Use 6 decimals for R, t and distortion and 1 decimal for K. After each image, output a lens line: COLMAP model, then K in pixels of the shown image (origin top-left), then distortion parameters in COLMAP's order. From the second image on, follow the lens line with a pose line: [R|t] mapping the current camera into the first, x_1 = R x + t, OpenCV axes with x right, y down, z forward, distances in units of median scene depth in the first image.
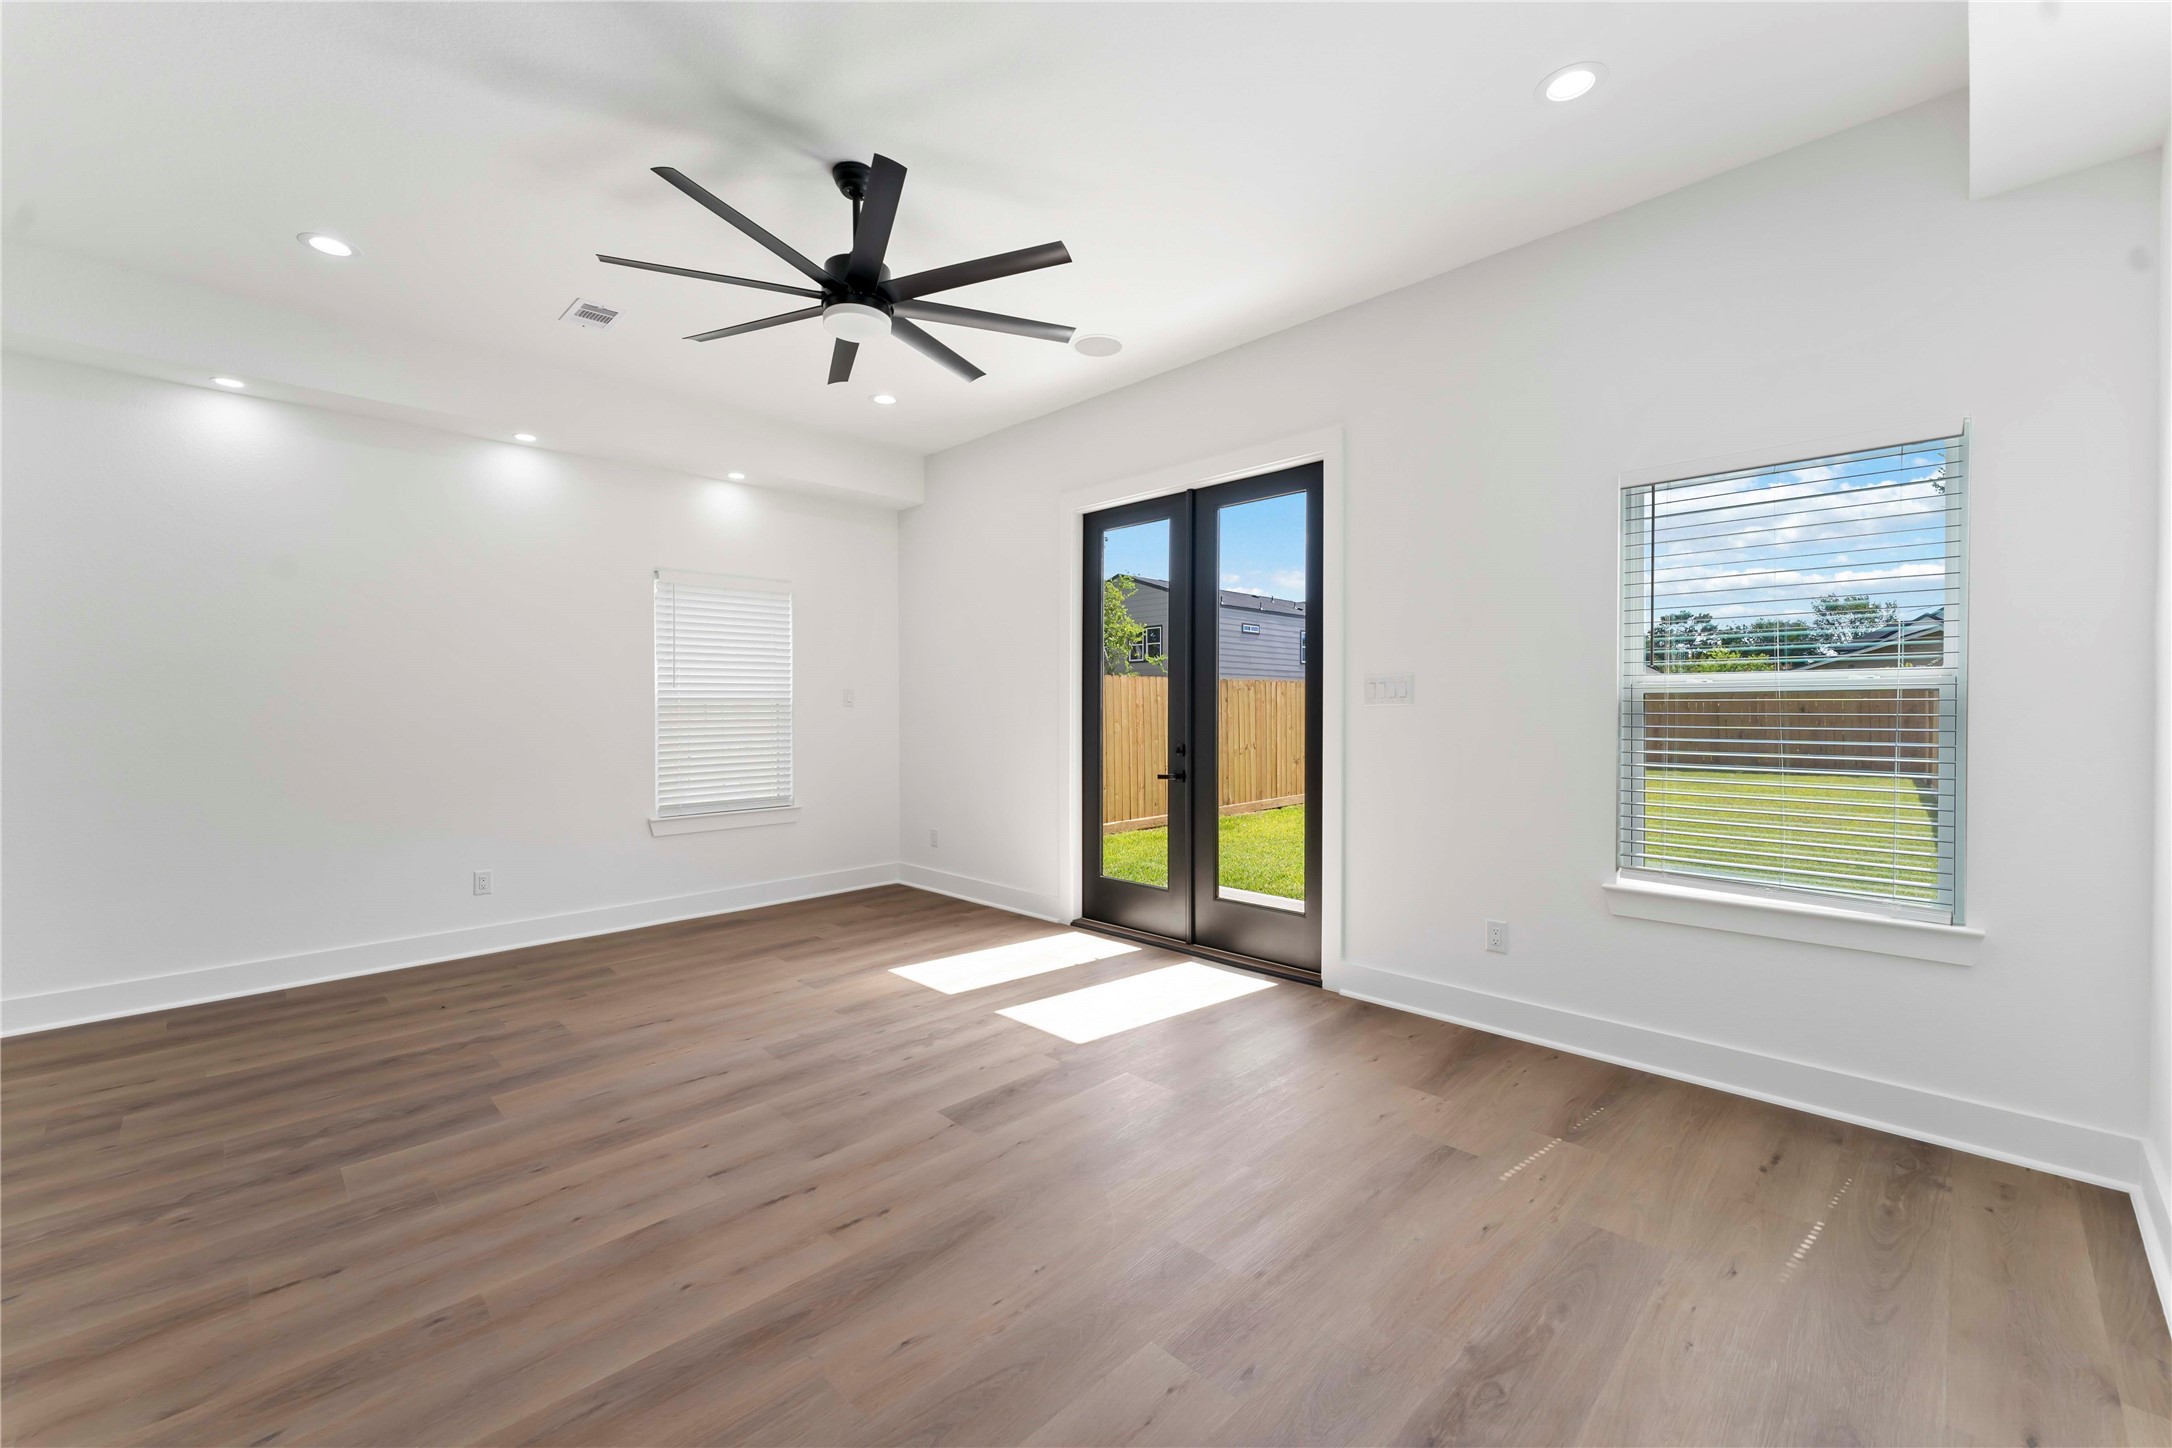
lens RADIAL K [[887.3, 0, 1072.4], [0, 887.3, 722.6], [0, 0, 1]] dist [0.004244, 0.000127]
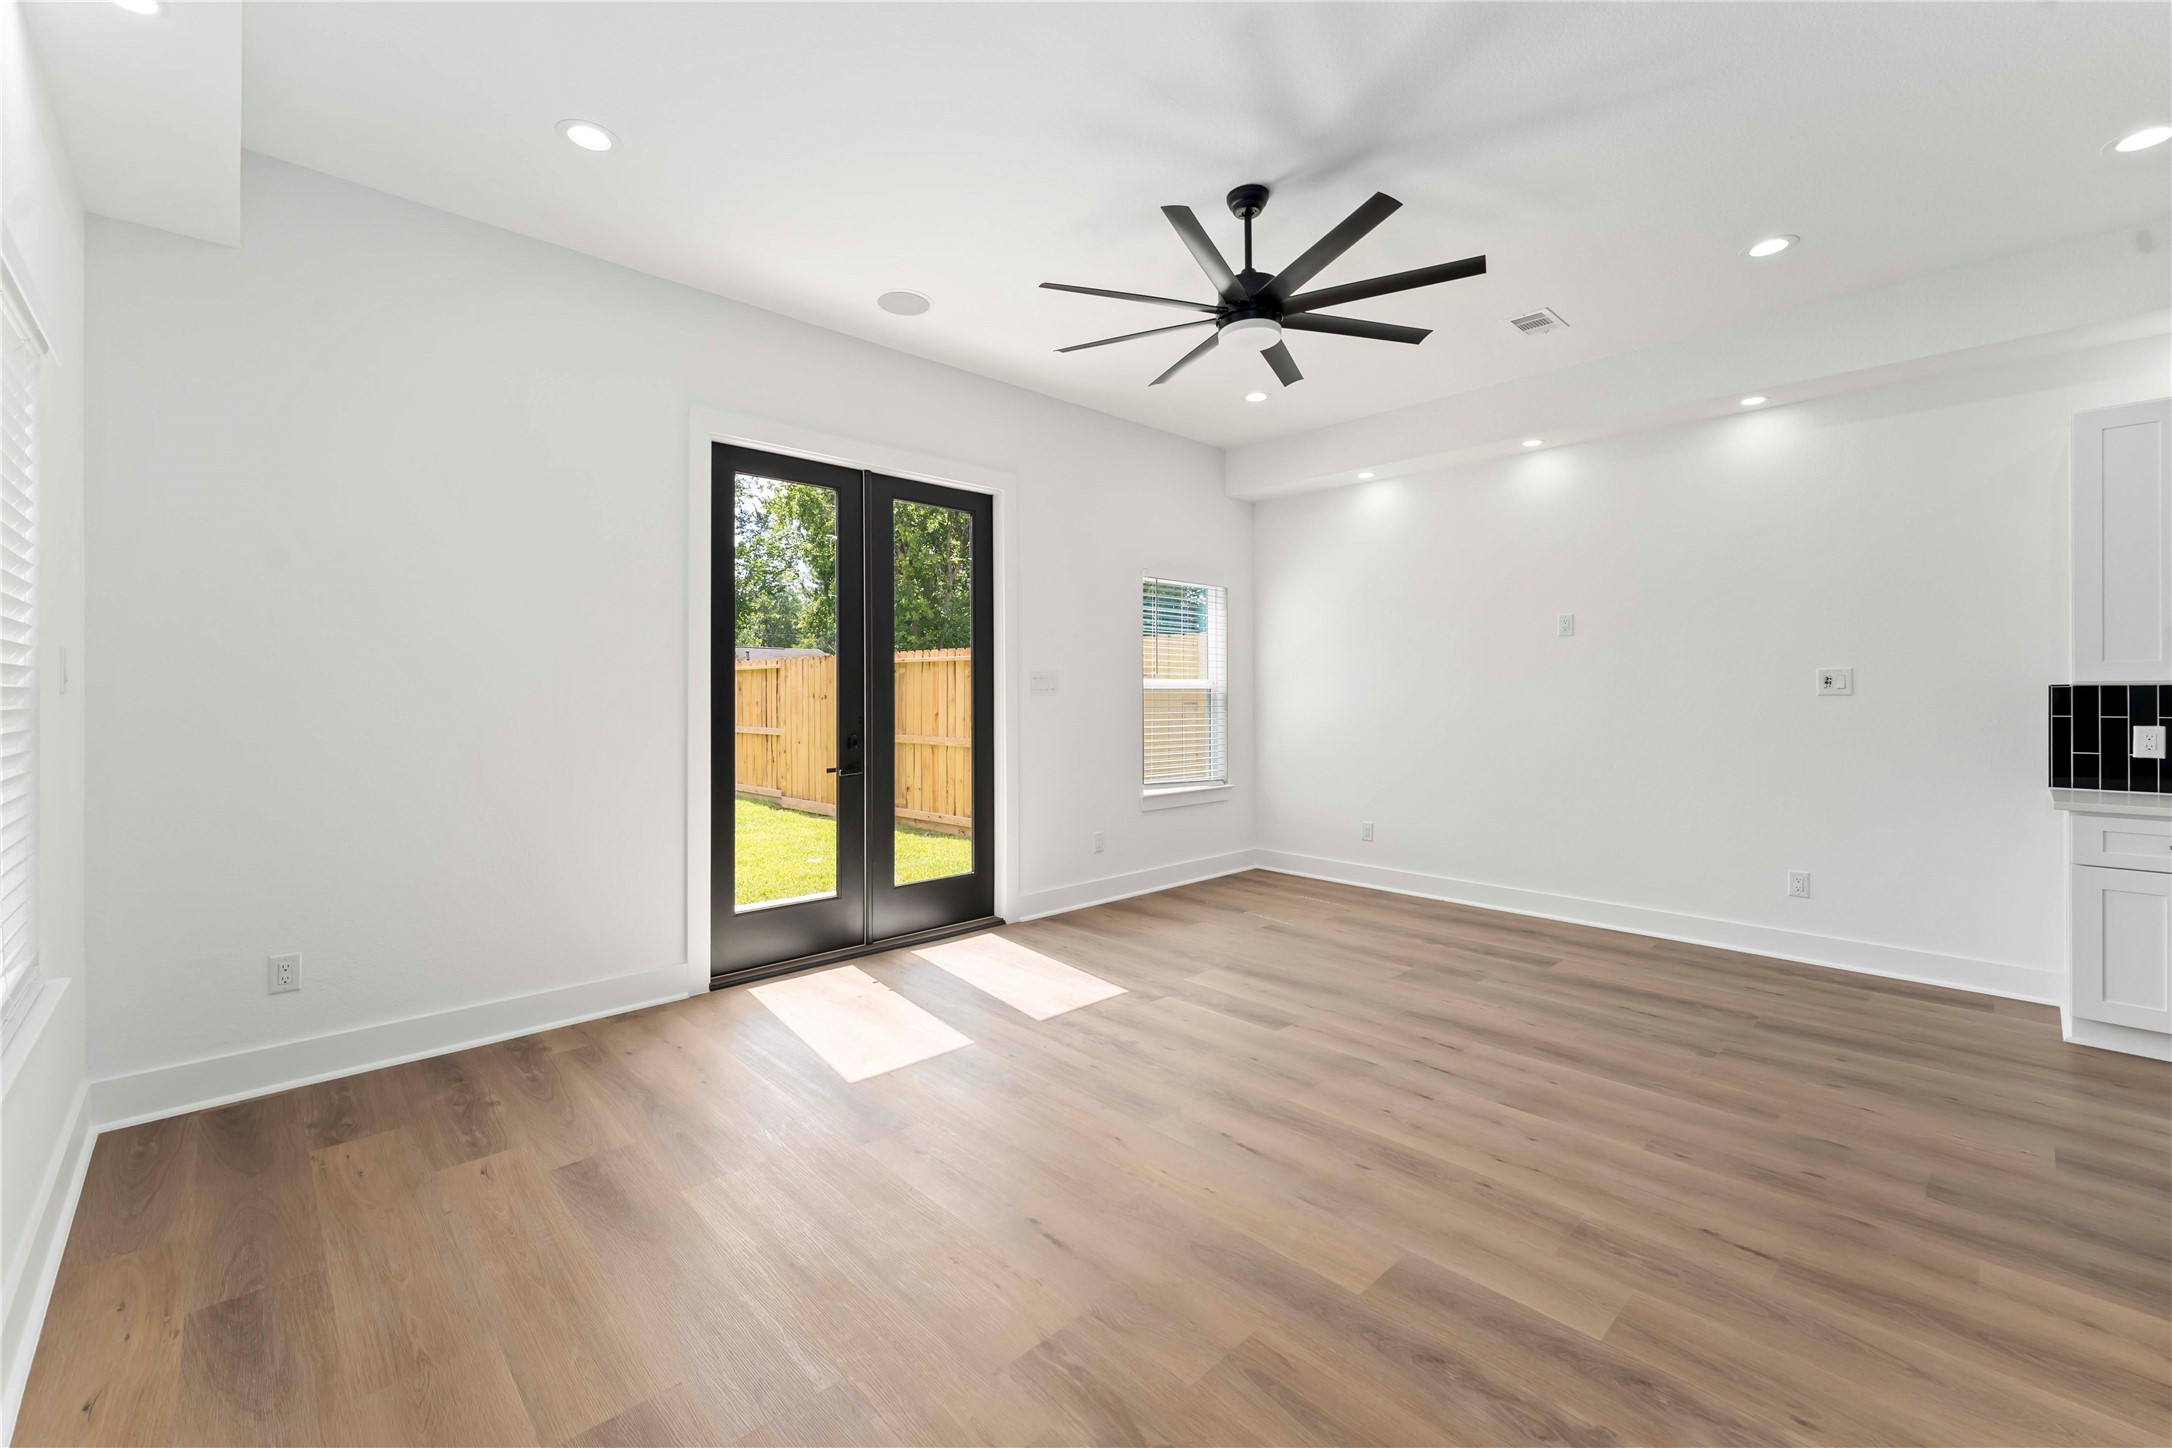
lens RADIAL K [[891.6, 0, 1094.7], [0, 891.6, 695.2], [0, 0, 1]] dist [0.000562, 0.000395]
pose [[0.006957, 0.003030, 0.999971, -1.147609], [0.020622, 0.999782, -0.003173, -0.013337], [-0.999763, 0.020644, 0.006893, 1.037062]]
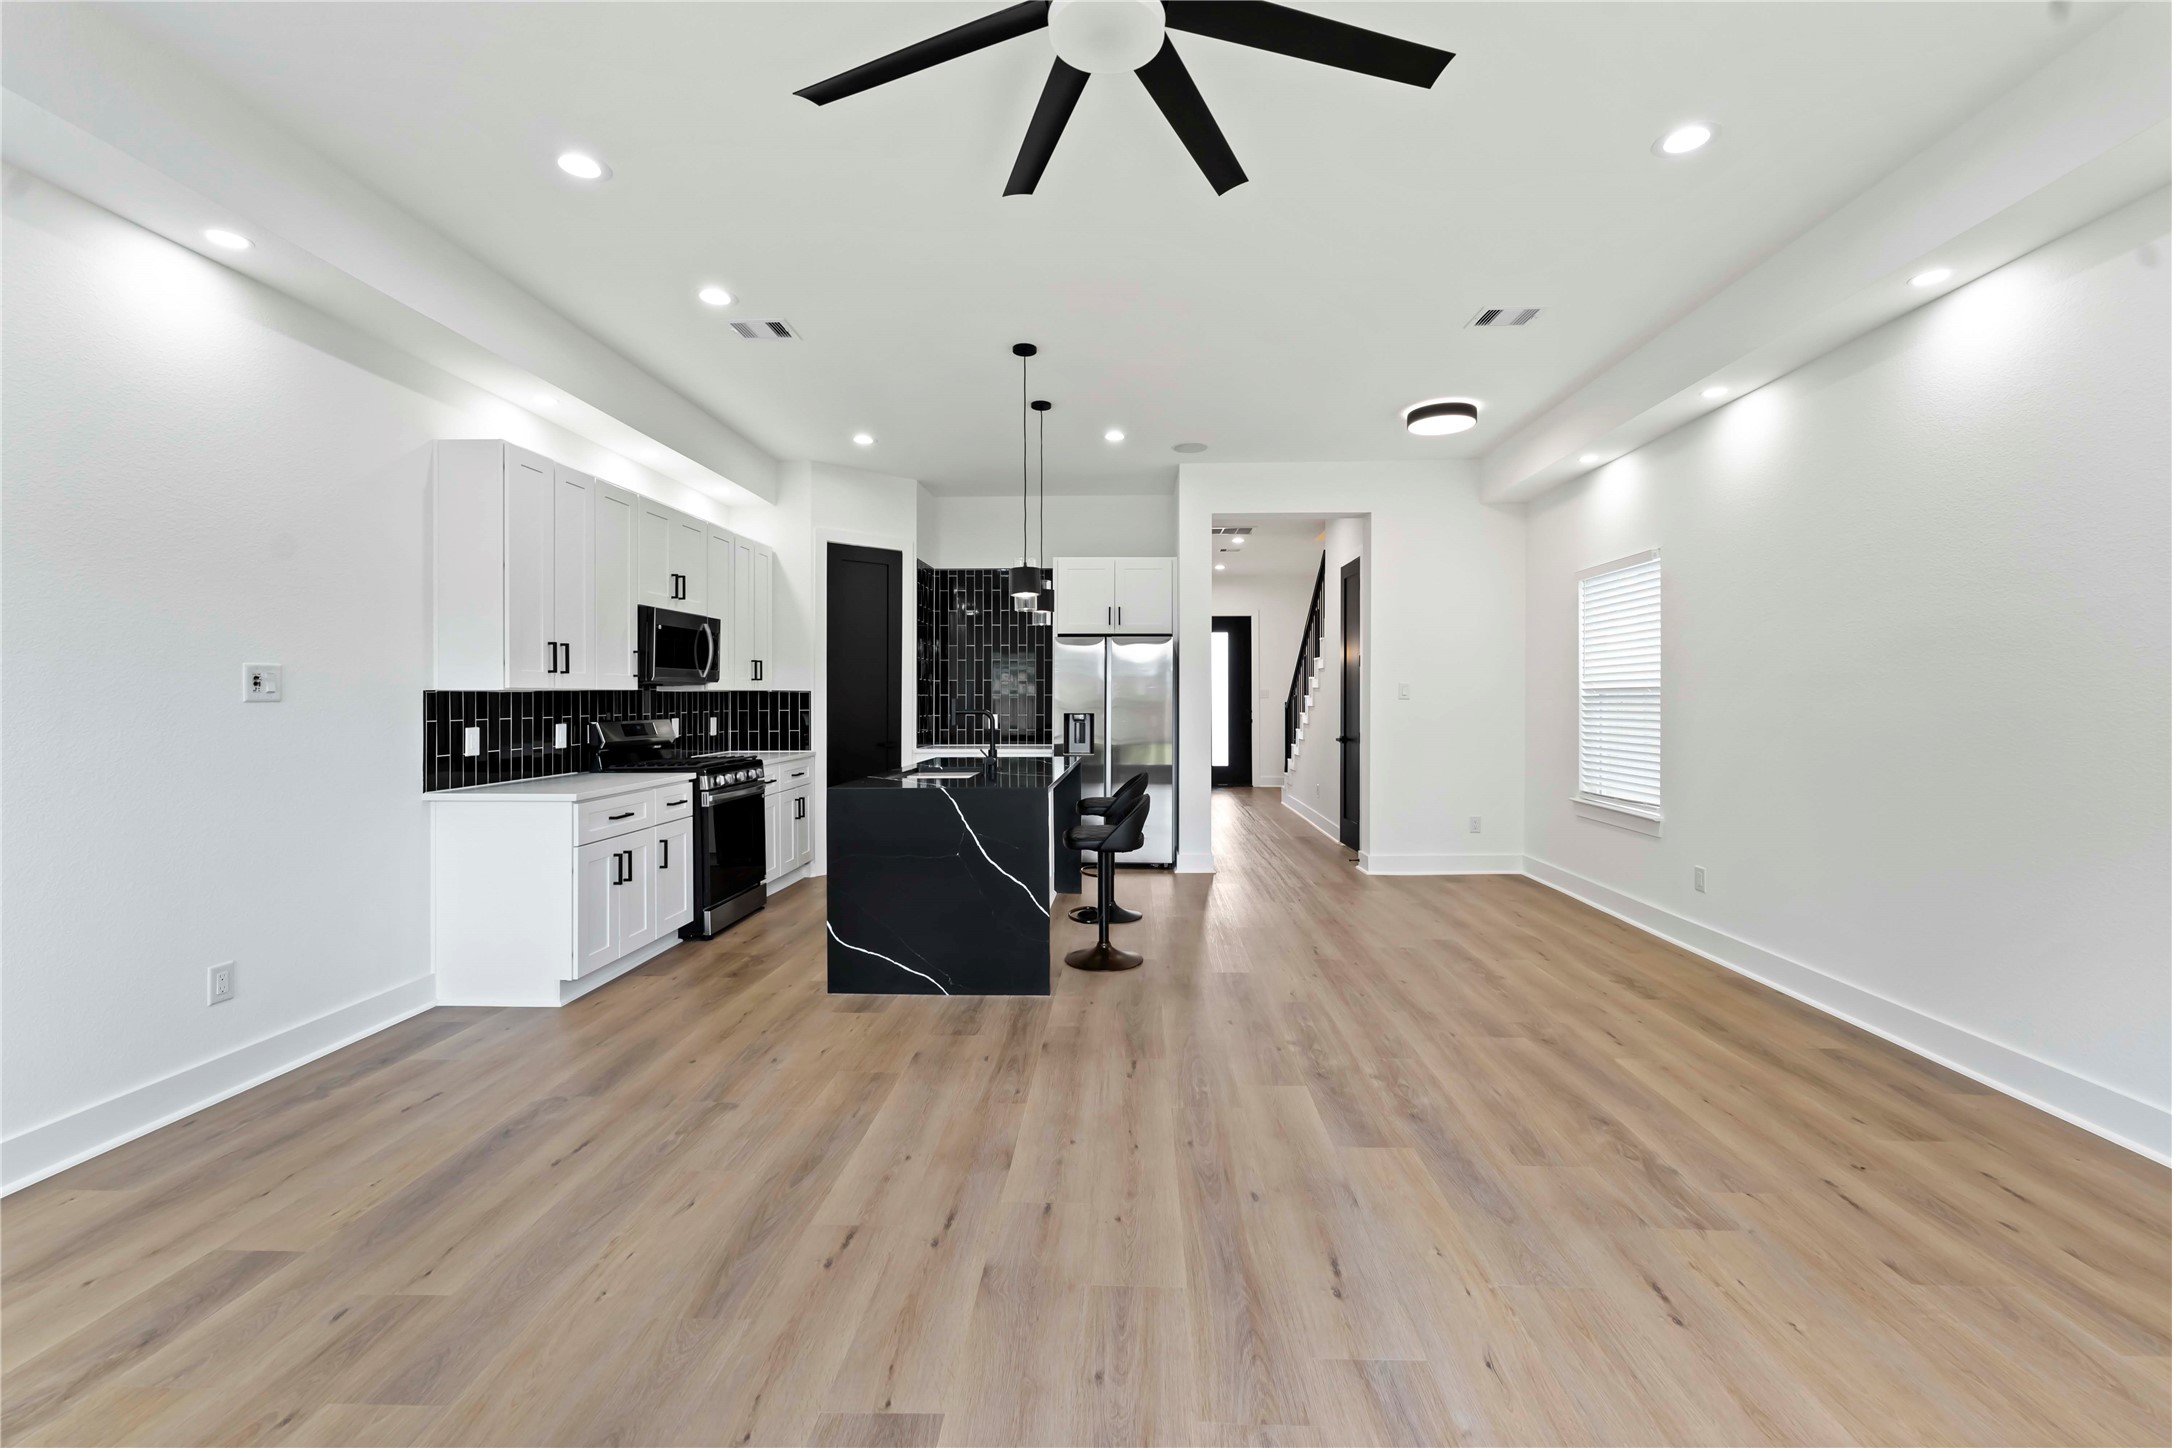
lens RADIAL K [[891.6, 0, 1094.7], [0, 891.6, 695.2], [0, 0, 1]] dist [0.000562, 0.000395]
pose [[-0.730941, 0.004289, -0.682427, 0.135918], [-0.008520, 0.999845, 0.015409, -0.023233], [0.682387, 0.017078, -0.730792, 1.242806]]
